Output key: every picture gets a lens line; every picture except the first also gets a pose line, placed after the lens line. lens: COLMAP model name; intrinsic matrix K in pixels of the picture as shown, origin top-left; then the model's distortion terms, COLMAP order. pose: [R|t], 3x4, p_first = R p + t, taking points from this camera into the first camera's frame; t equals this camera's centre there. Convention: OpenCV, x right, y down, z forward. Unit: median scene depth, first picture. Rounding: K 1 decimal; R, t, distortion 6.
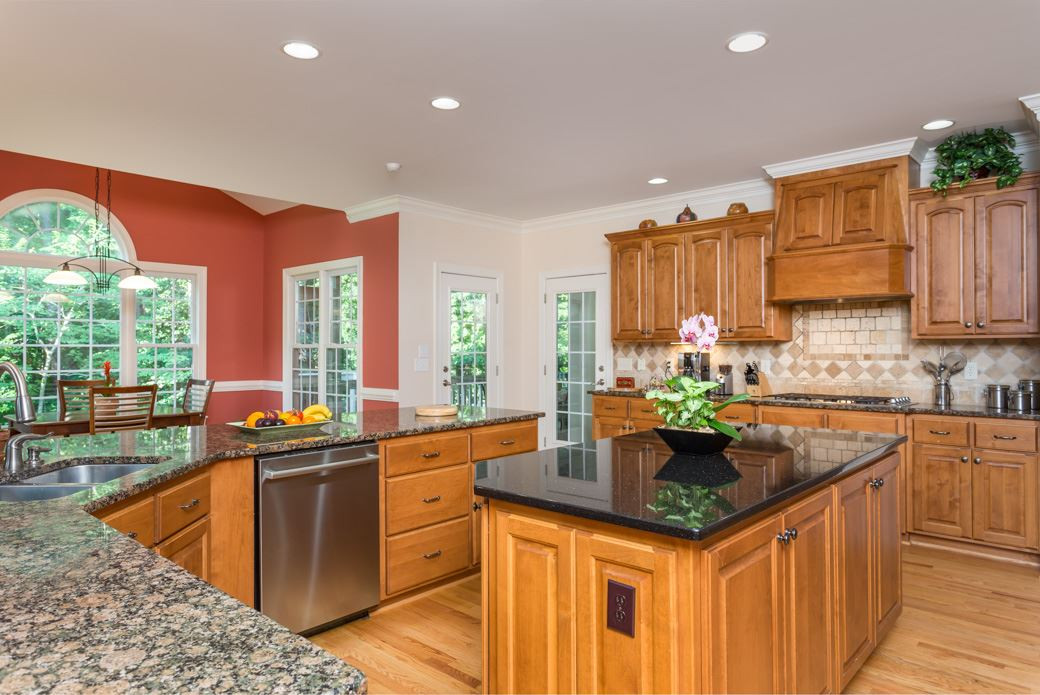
lens RADIAL K [[650.9, 0, 521.6], [0, 650.9, 340.8], [0, 0, 1]] dist [0.002677, 0.000536]
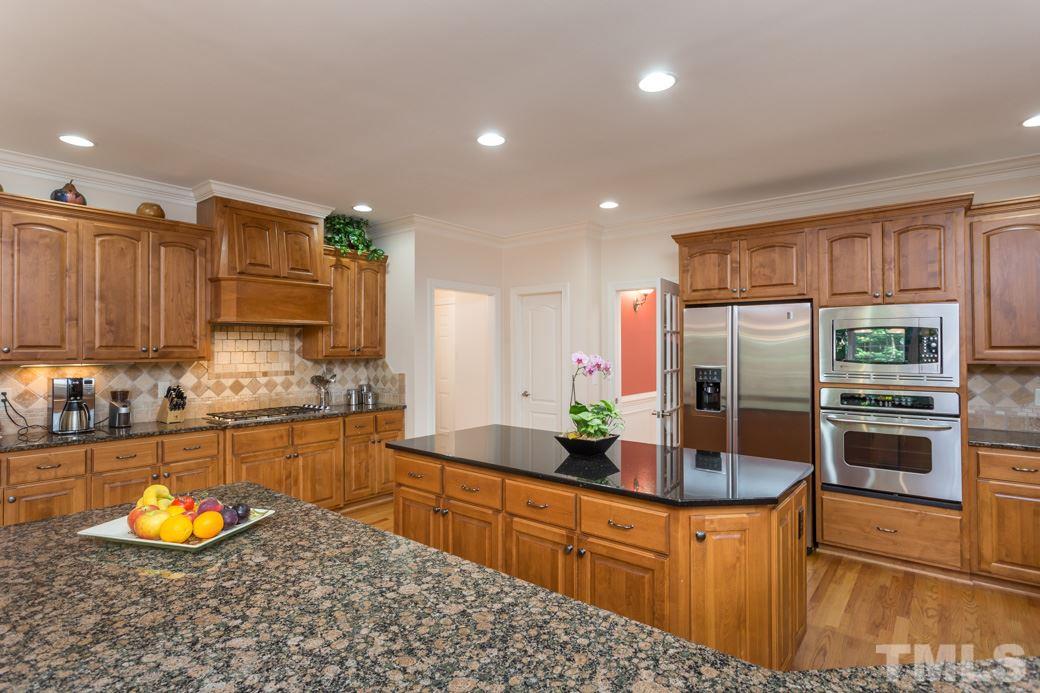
lens RADIAL K [[535.3, 0, 518.3], [0, 535.3, 342.7], [0, 0, 1]] dist [-0.009533, 0.000444]
pose [[-0.048826, 0.007789, 0.998777, -0.442629], [-0.016973, 0.999819, -0.008626, -0.030210], [-0.998663, -0.017373, -0.048685, 0.594442]]
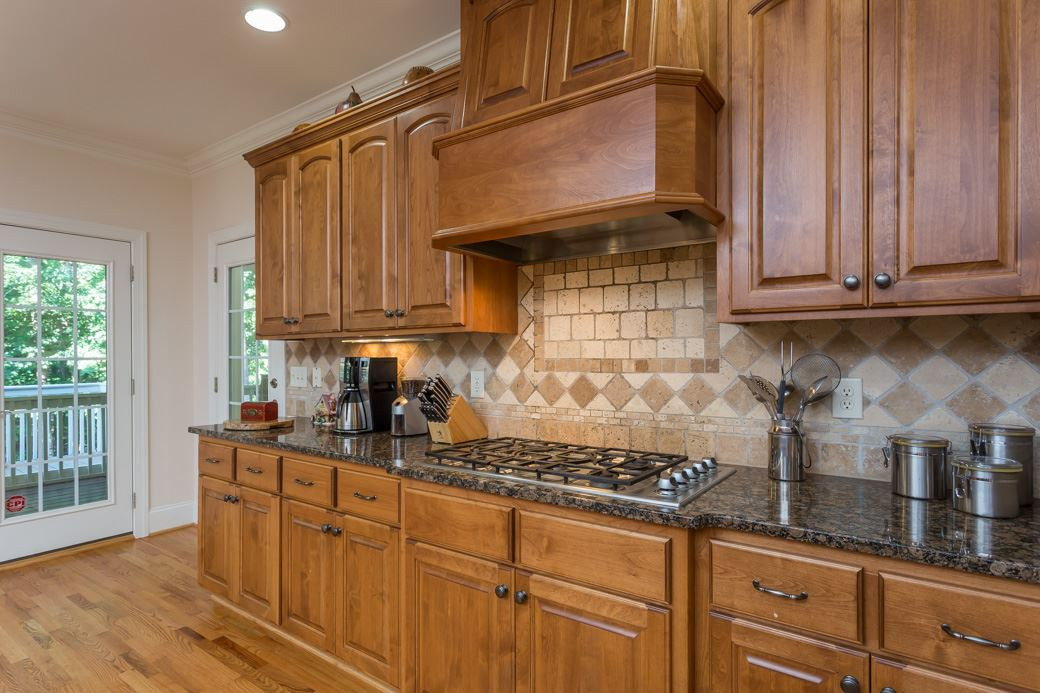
lens RADIAL K [[535.3, 0, 522.2], [0, 535.3, 355.9], [0, 0, 1]] dist [-0.009533, 0.000444]
pose [[0.992875, -0.005601, 0.119032, 0.394858], [0.003445, 0.999827, 0.018304, 0.010234], [-0.119114, -0.017764, 0.992722, 0.615410]]
